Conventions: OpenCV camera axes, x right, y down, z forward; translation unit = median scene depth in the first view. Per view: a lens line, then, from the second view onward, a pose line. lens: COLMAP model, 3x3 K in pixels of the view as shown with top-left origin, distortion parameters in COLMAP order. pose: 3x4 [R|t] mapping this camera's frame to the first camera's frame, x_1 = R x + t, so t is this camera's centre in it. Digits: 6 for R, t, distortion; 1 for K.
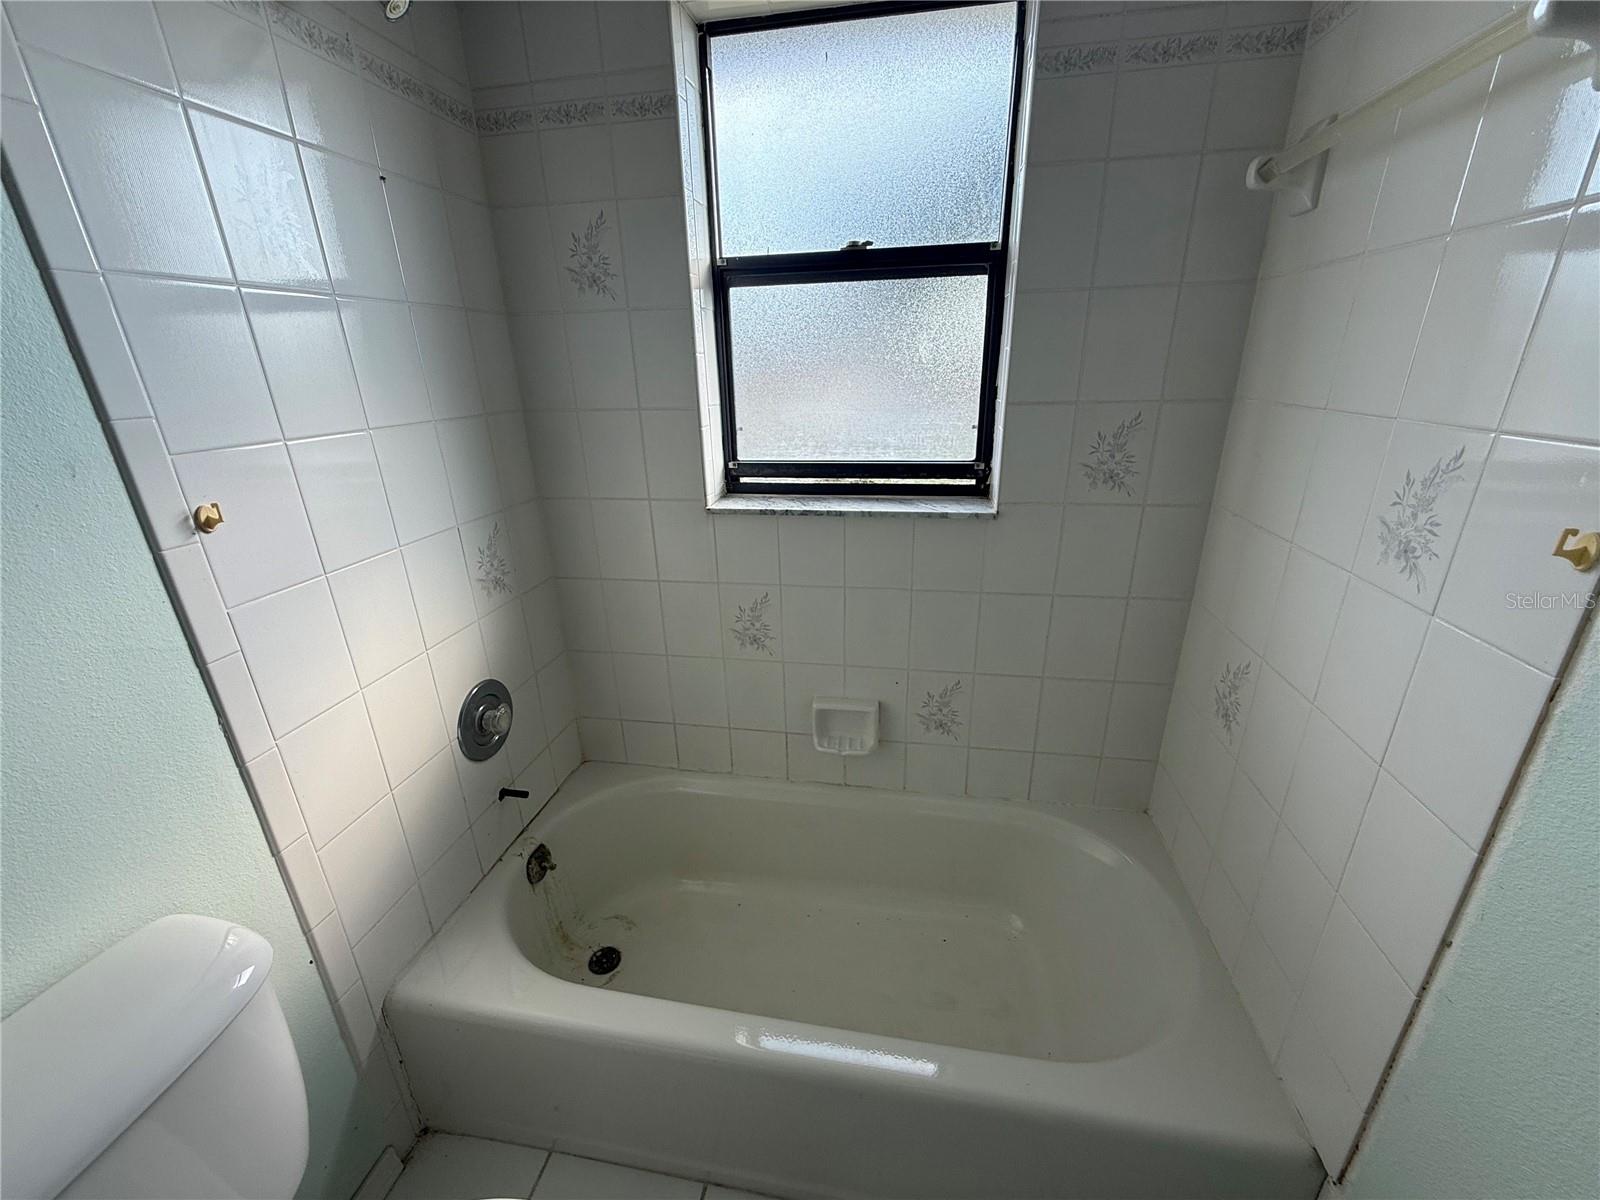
lens RADIAL K [[641.6, 0, 800.4], [0, 641.6, 602.1], [0, 0, 1]] dist [0.003111, 0.000079]
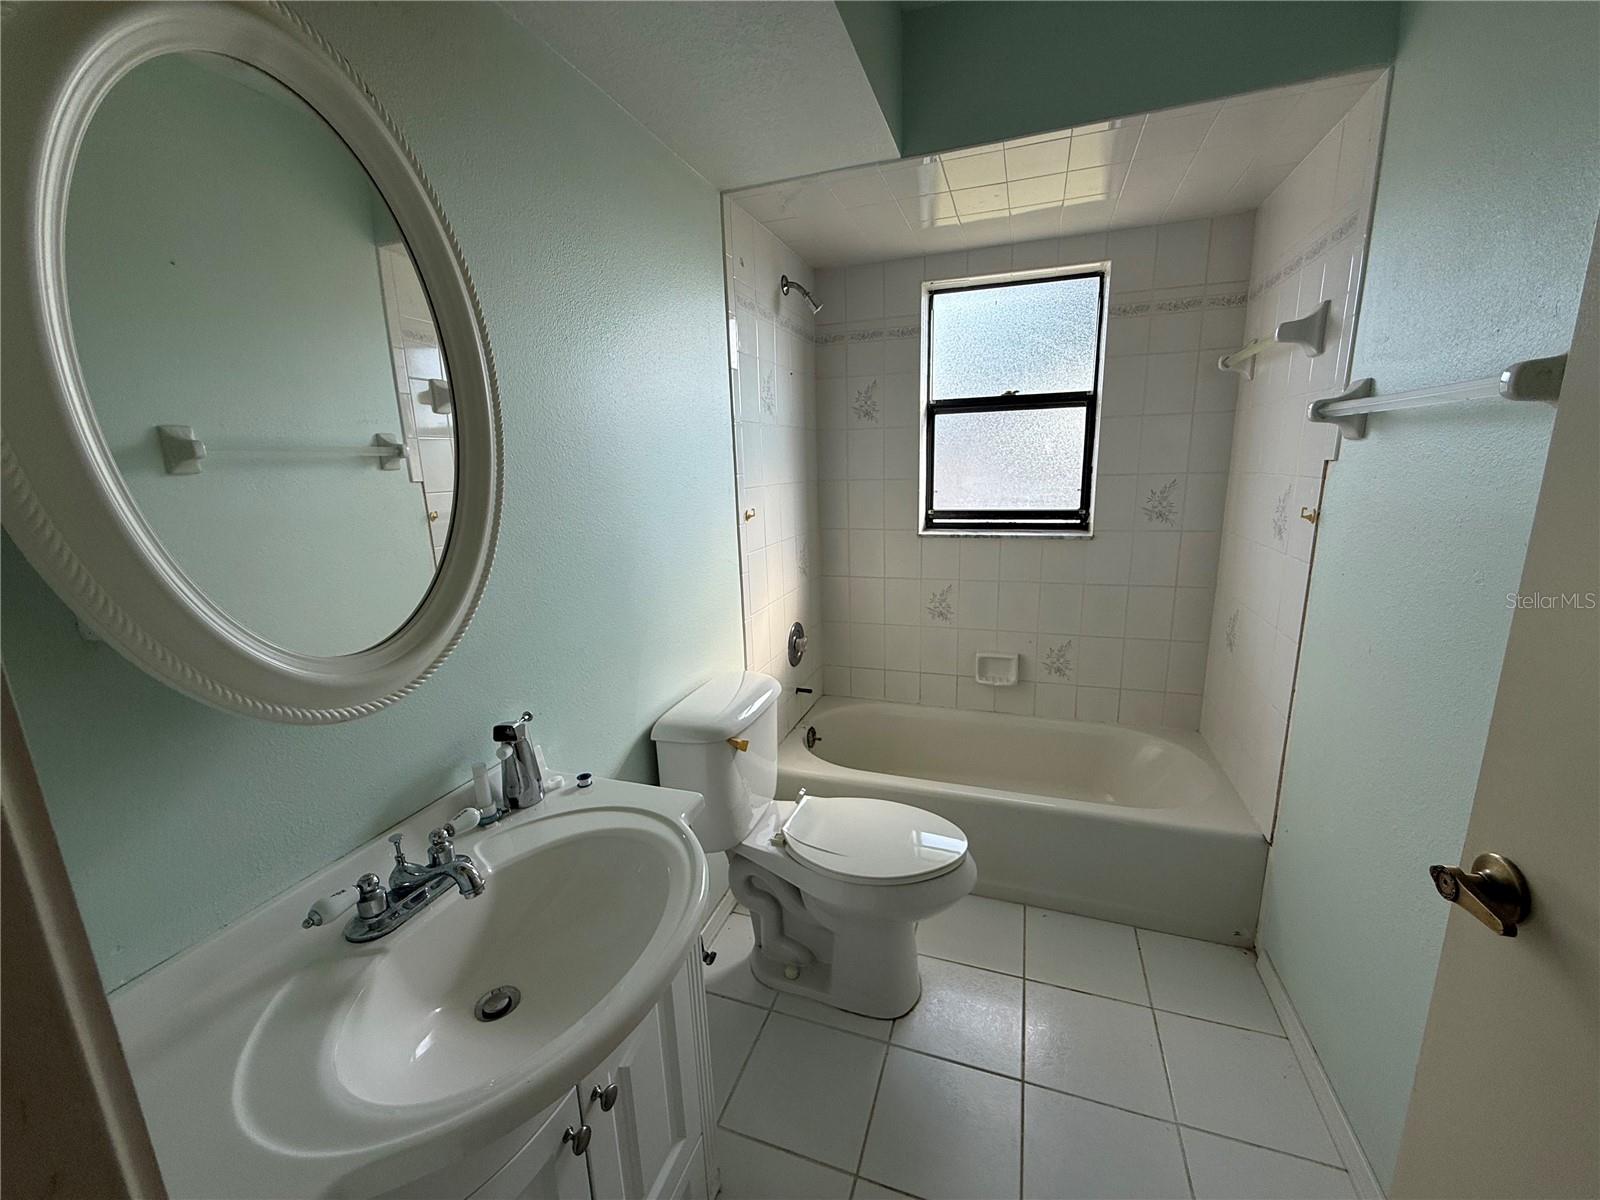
lens RADIAL K [[641.6, 0, 799.9], [0, 641.6, 599.2], [0, 0, 1]] dist [0.003111, 0.000079]
pose [[0.987186, 0.030038, -0.156720, -0.187993], [-0.052138, 0.988937, -0.138870, 0.294546], [0.150815, 0.145262, 0.977831, -0.750009]]
